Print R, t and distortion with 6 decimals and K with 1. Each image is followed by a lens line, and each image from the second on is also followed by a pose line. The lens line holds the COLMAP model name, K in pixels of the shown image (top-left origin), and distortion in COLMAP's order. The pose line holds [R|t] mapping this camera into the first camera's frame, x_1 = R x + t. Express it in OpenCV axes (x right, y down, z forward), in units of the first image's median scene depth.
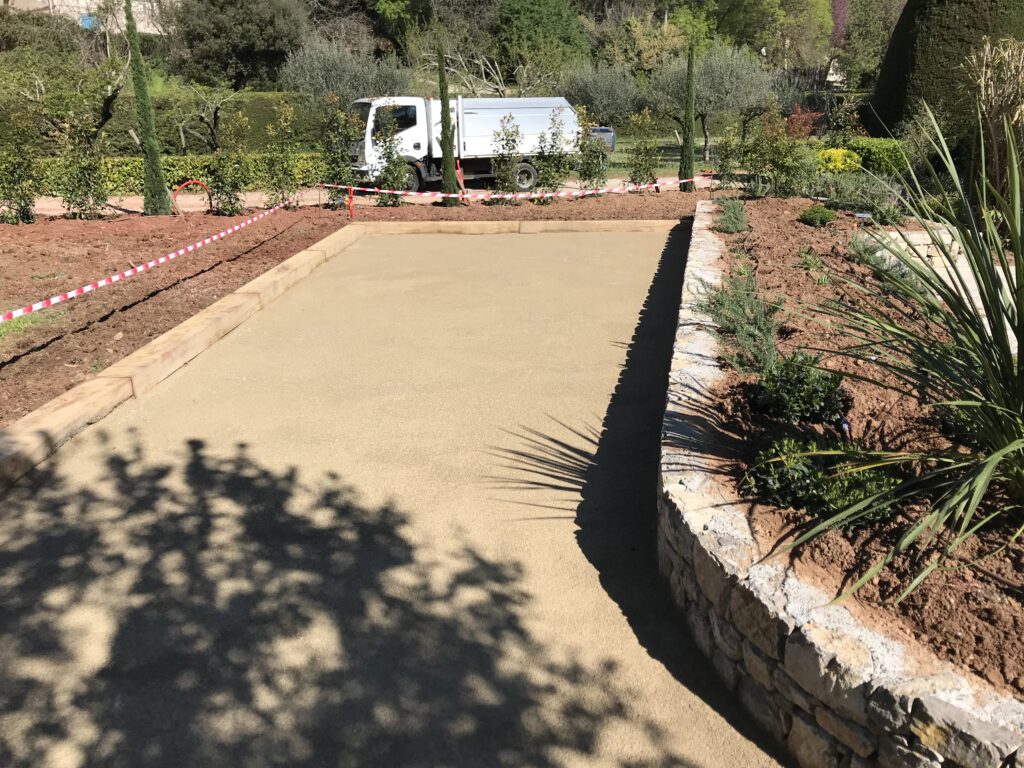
lens RADIAL K [[837.3, 0, 512.0], [0, 837.3, 384.0], [0, 0, 1]] dist [0.041210, -0.055375]
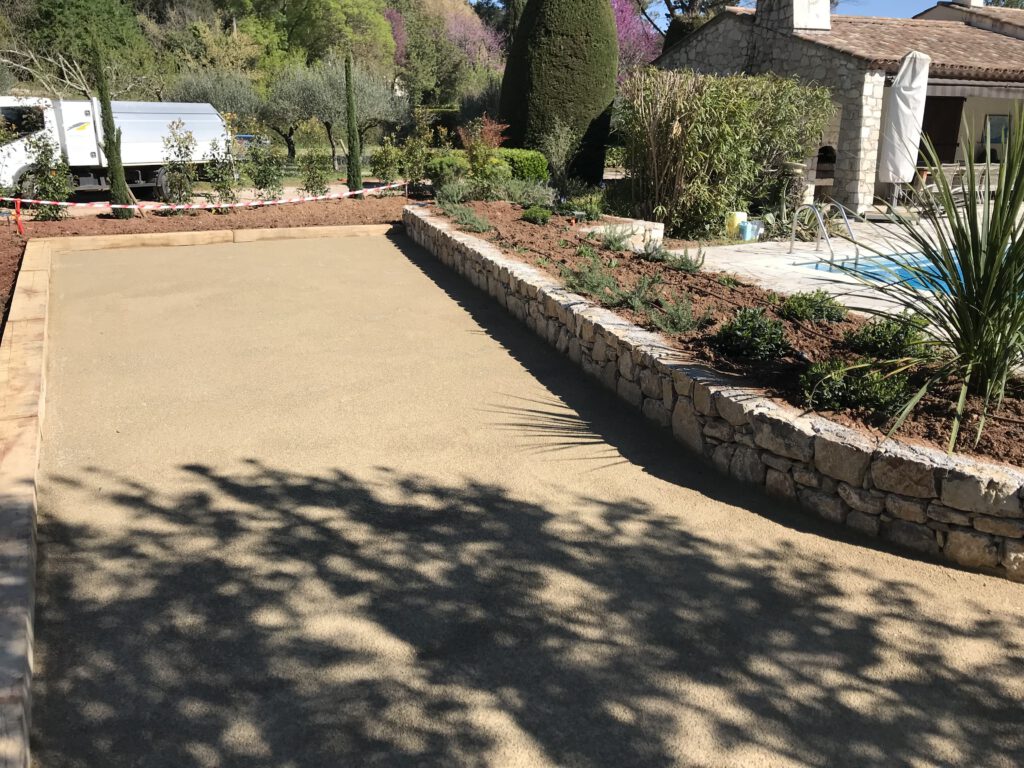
lens RADIAL K [[832.8, 0, 512.0], [0, 832.8, 384.0], [0, 0, 1]] dist [0.041303, -0.045835]
pose [[0.878700, -0.123550, 0.461110, -0.147997], [0.128471, 0.991494, 0.020845, 0.001493], [-0.459763, 0.040922, 0.887098, 0.006686]]
